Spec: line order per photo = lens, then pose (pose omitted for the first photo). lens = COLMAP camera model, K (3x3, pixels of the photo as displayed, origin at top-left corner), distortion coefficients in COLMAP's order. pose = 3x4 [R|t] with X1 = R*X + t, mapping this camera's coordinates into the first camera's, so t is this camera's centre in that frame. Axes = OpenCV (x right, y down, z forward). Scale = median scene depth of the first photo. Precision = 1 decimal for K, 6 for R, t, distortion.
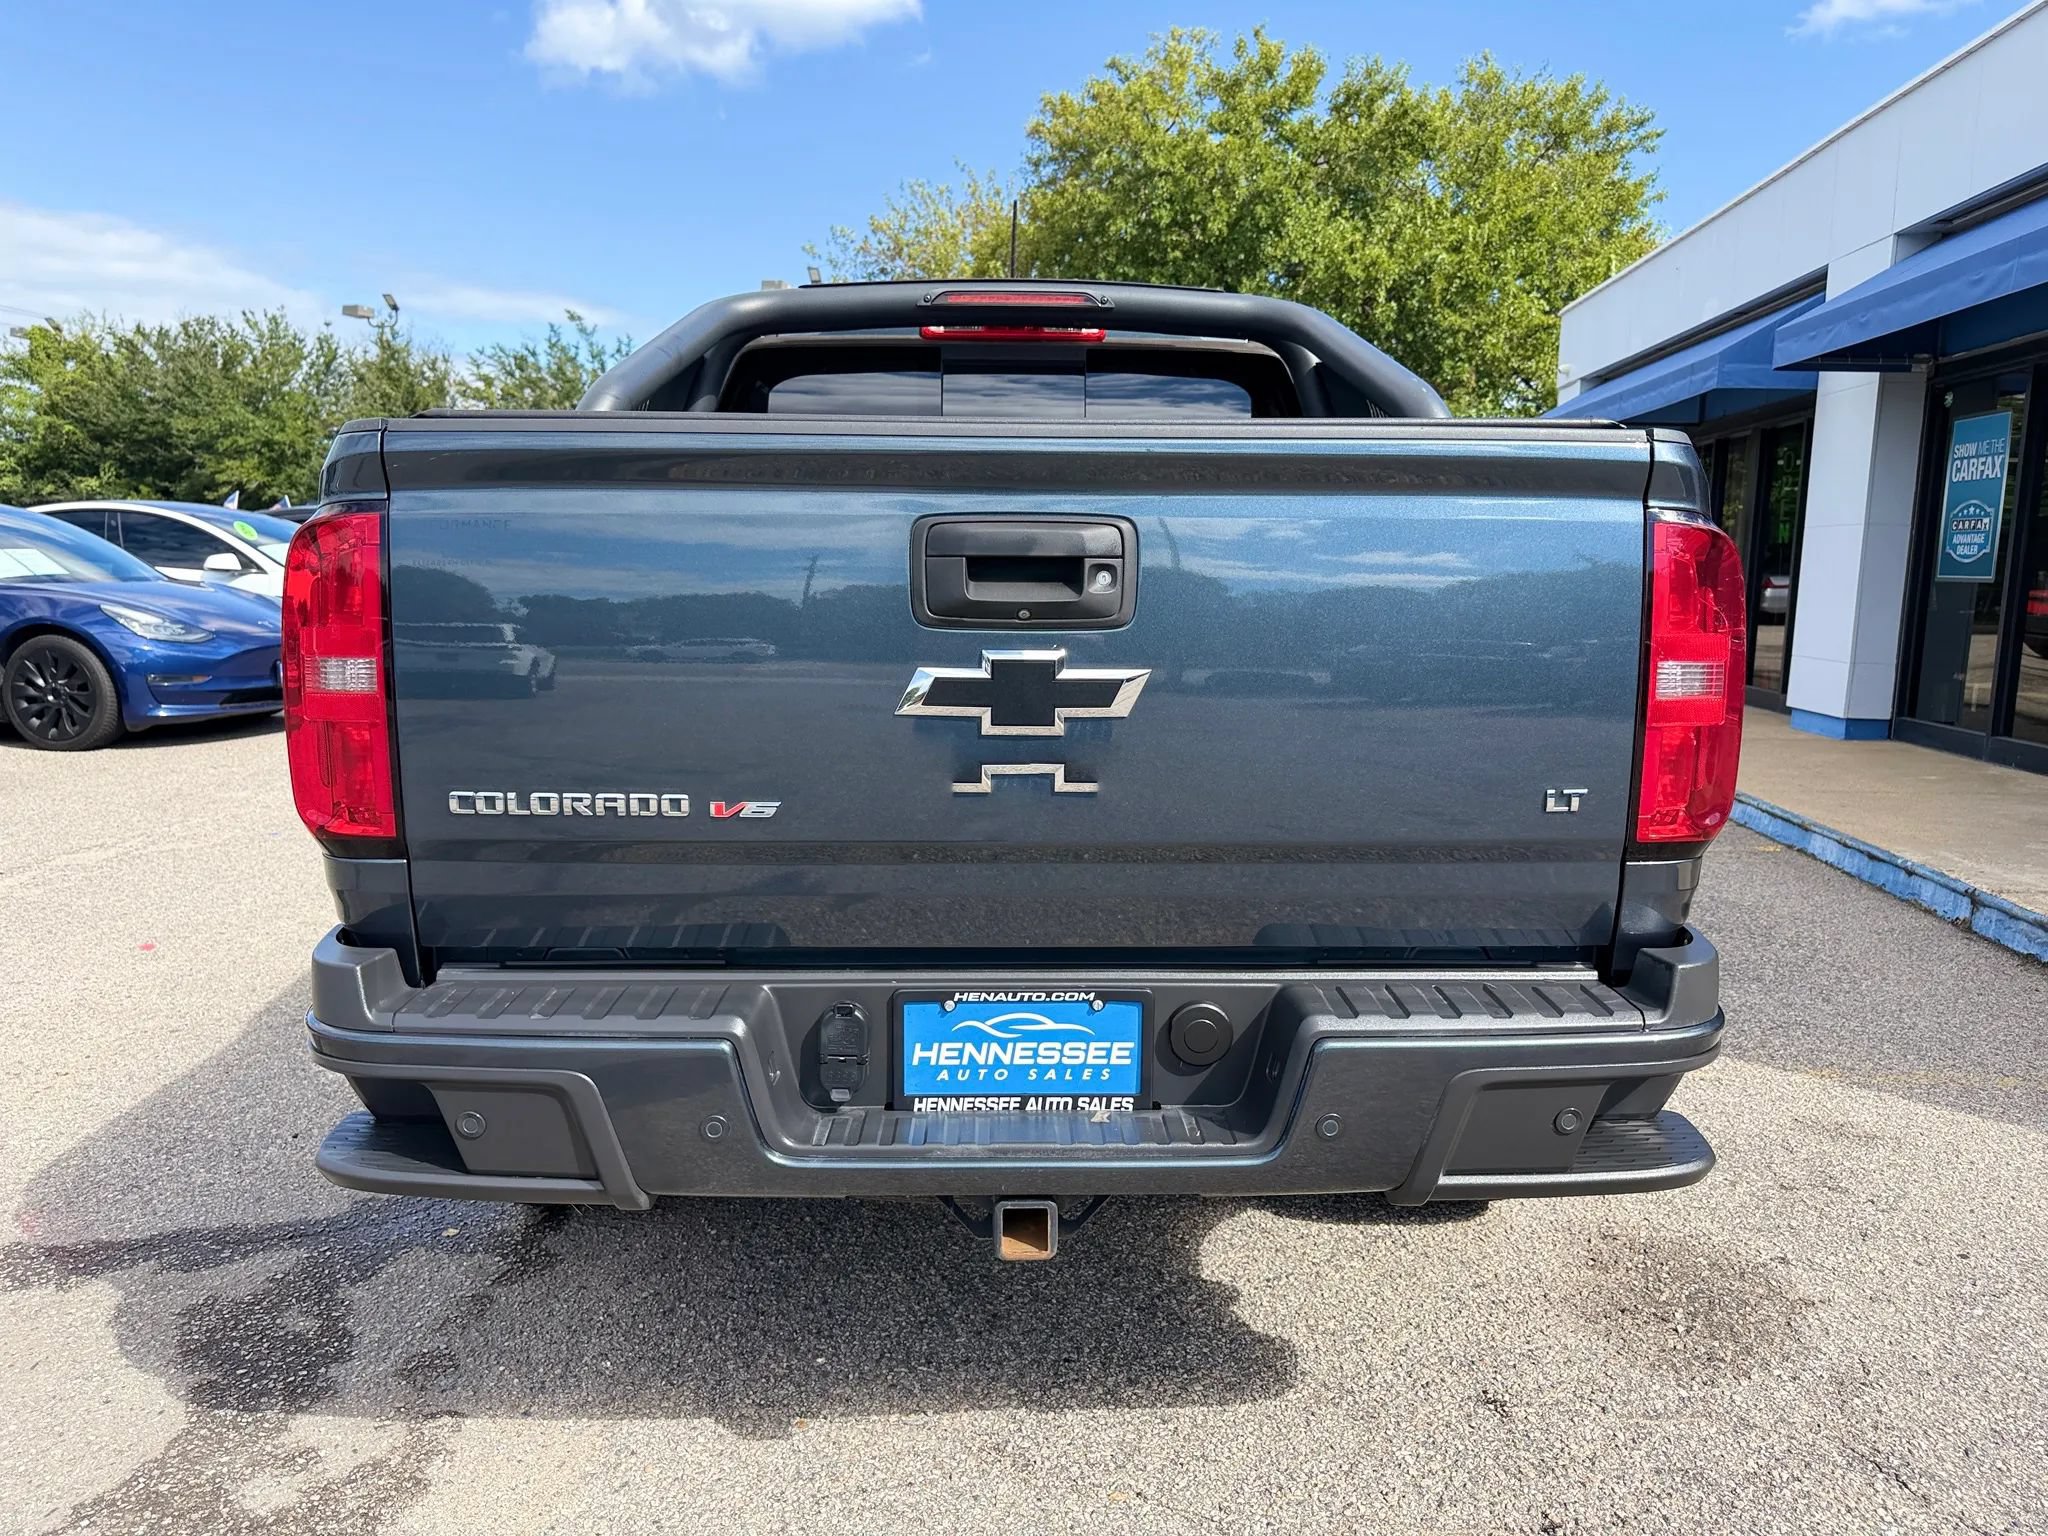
lens RADIAL K [[1453.9, 0, 1034.9], [0, 1453.9, 772.0], [0, 0, 1]] dist [0.018048, -0.022369]
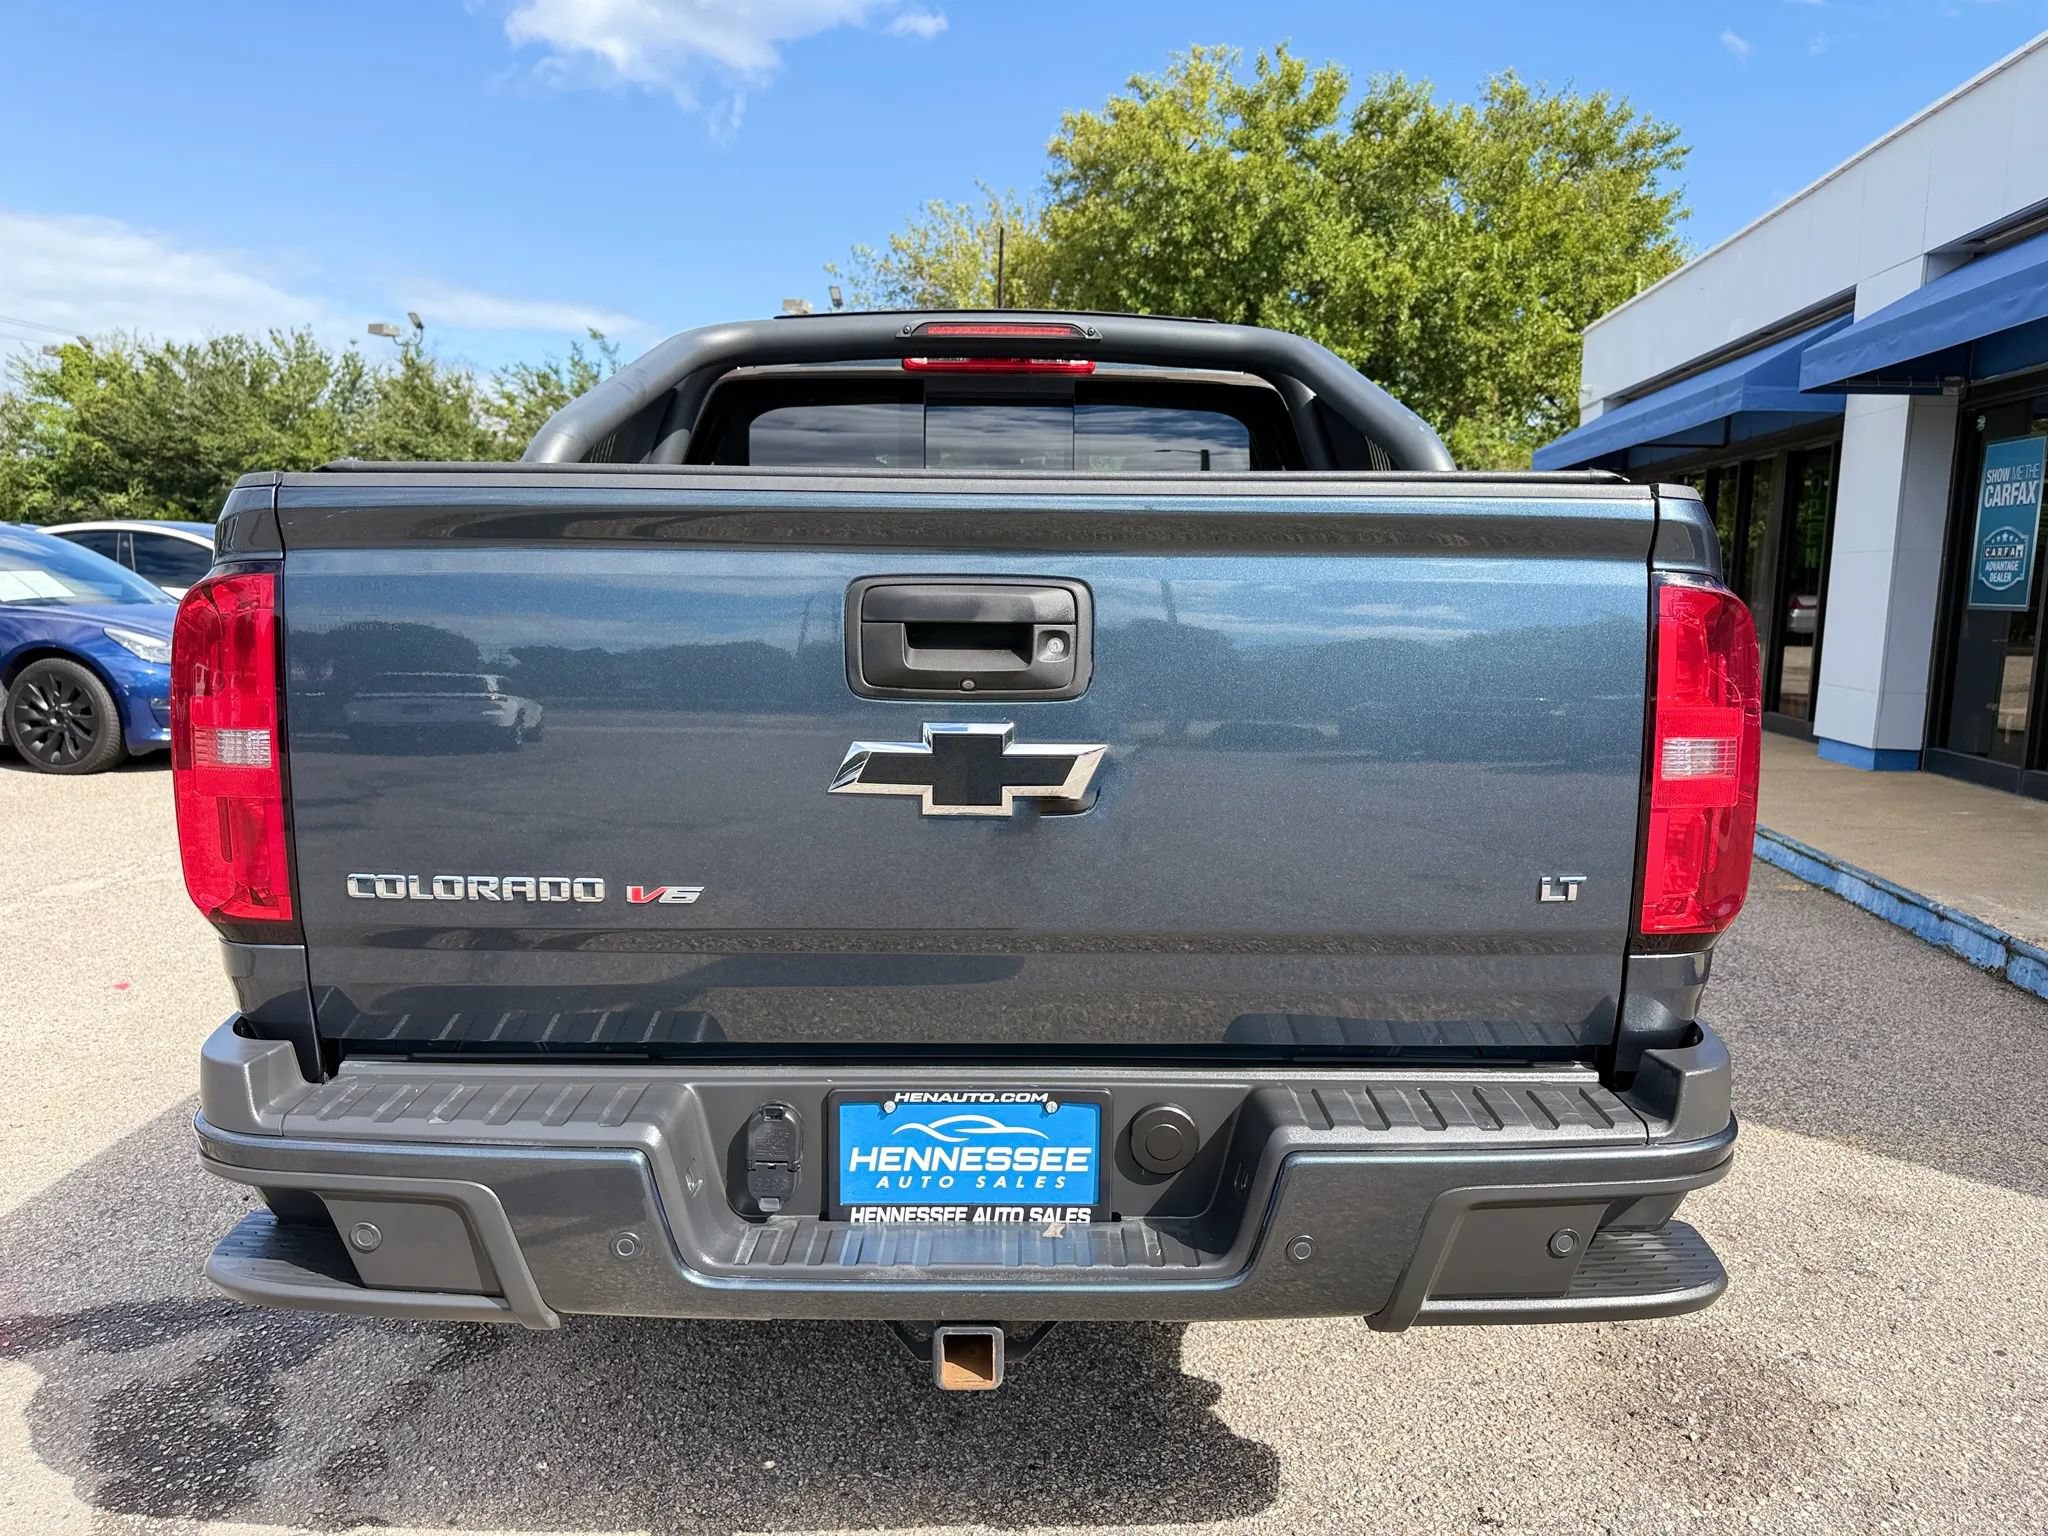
lens RADIAL K [[1458.1, 0, 1031.8], [0, 1458.1, 775.5], [0, 0, 1]] dist [0.001285, -0.001427]
pose [[0.999844, 0.004630, -0.017048, 0.028805], [-0.004771, 0.999954, -0.008262, -0.026133], [0.017009, 0.008342, 0.999821, 0.049481]]
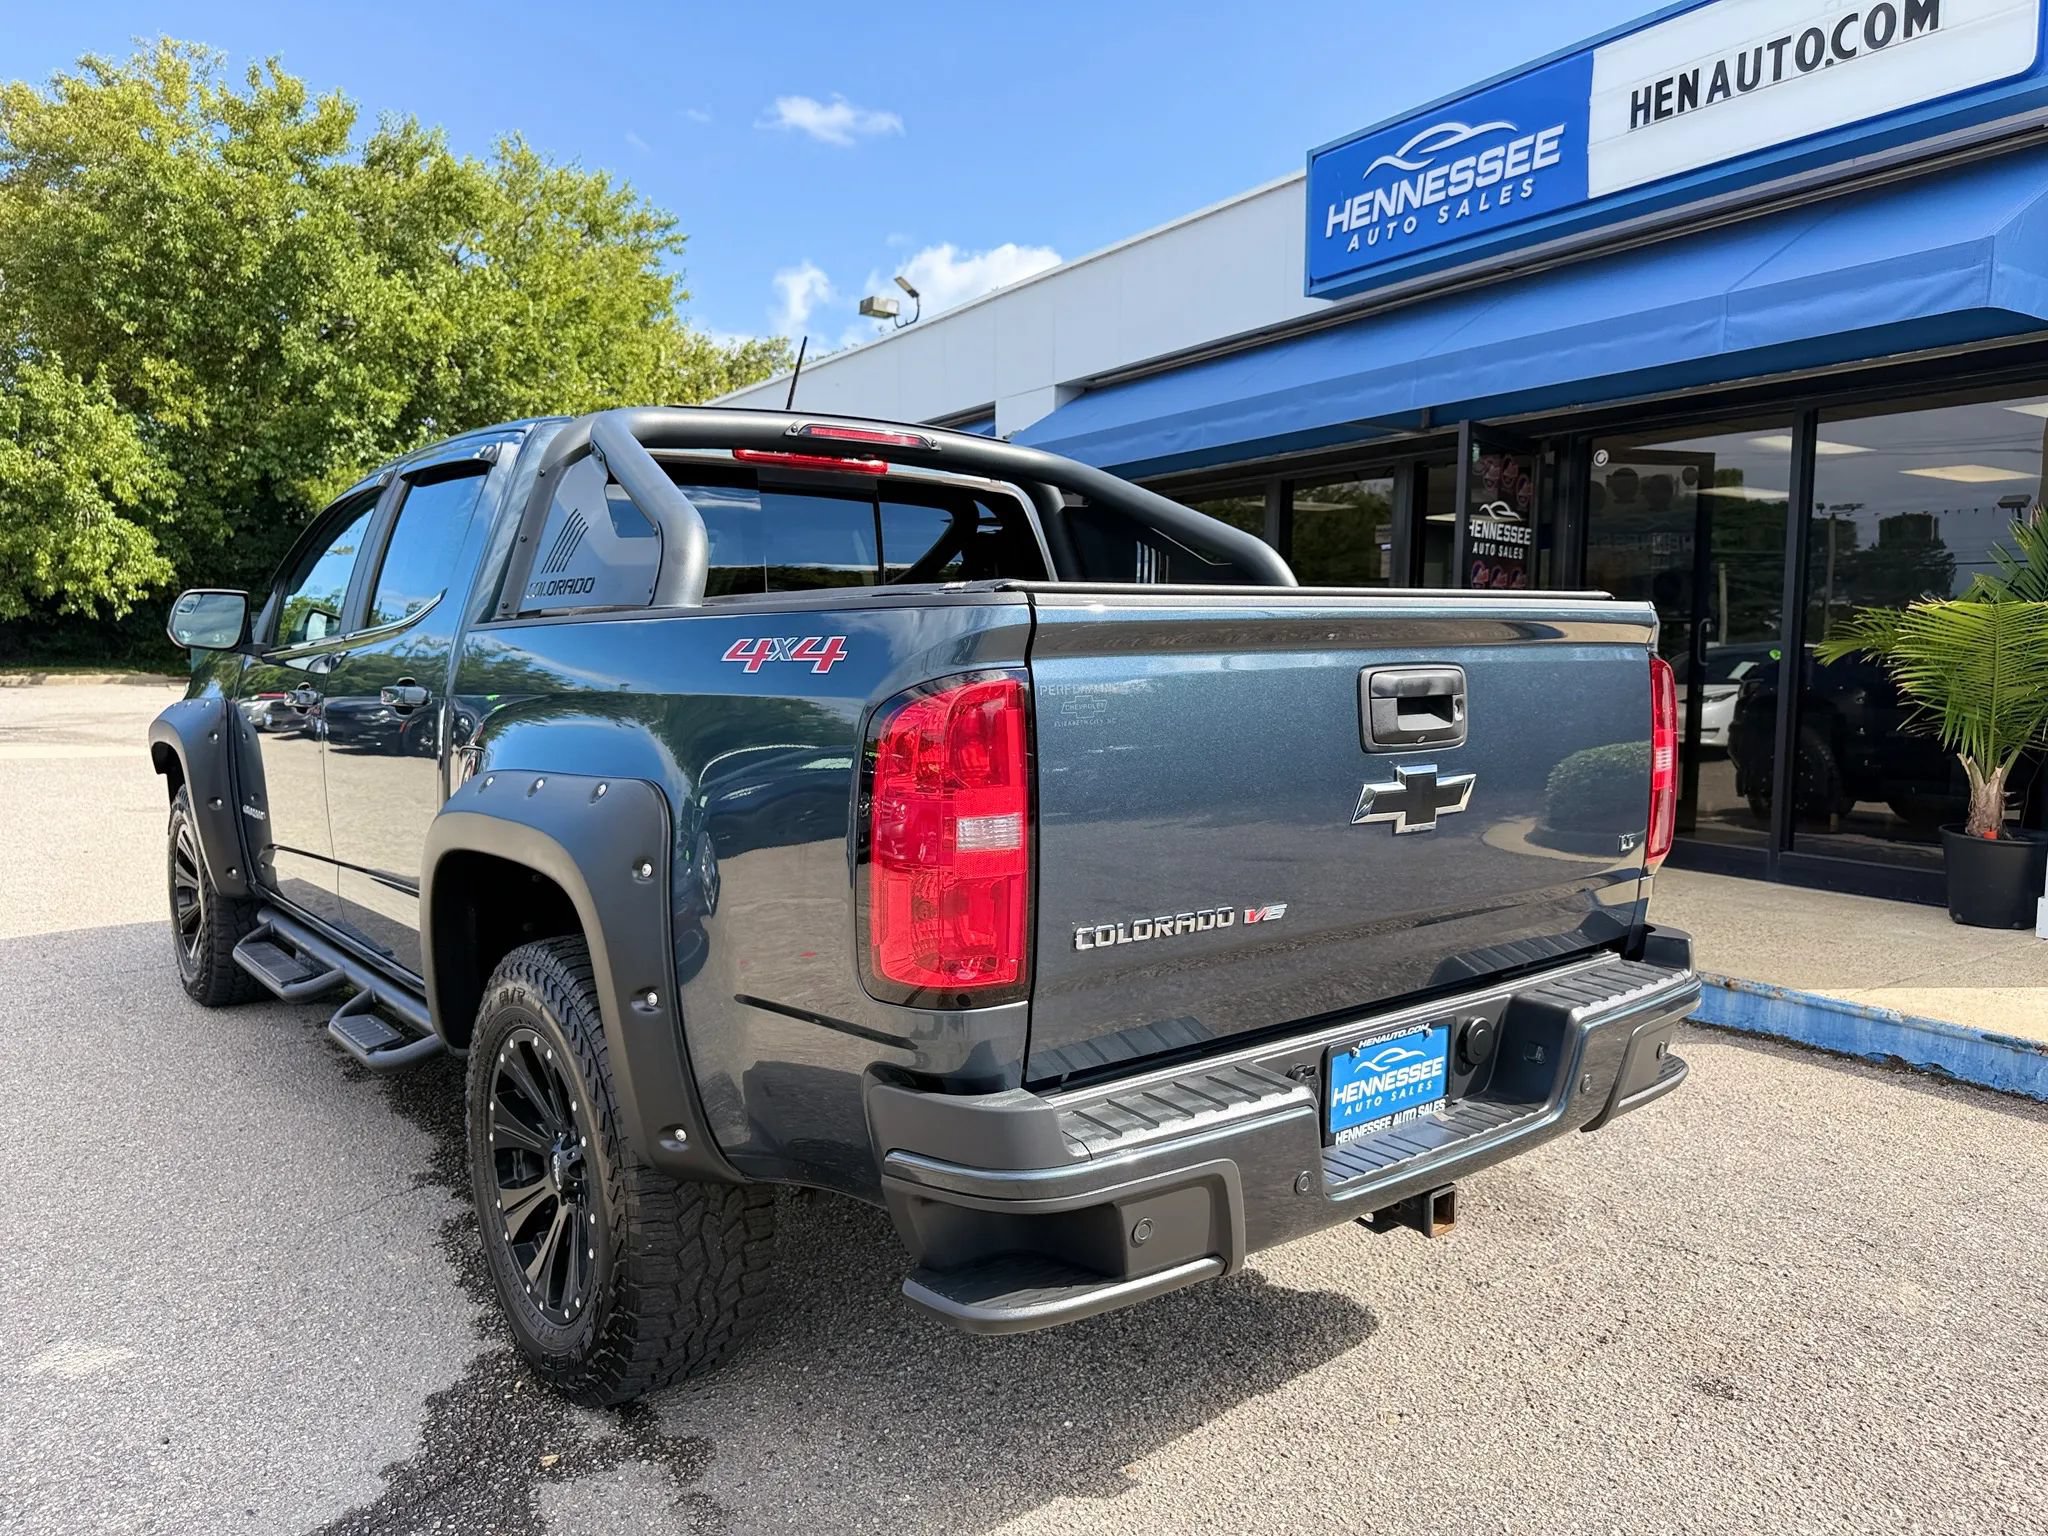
lens RADIAL K [[1477.1, 0, 1018.1], [0, 1477.1, 762.9], [0, 0, 1]] dist [-0.002071, -0.002630]
pose [[0.798195, -0.060304, 0.599373, -0.651956], [0.091541, 0.995564, -0.021741, -0.054190], [-0.595403, 0.072221, 0.800174, 0.087500]]
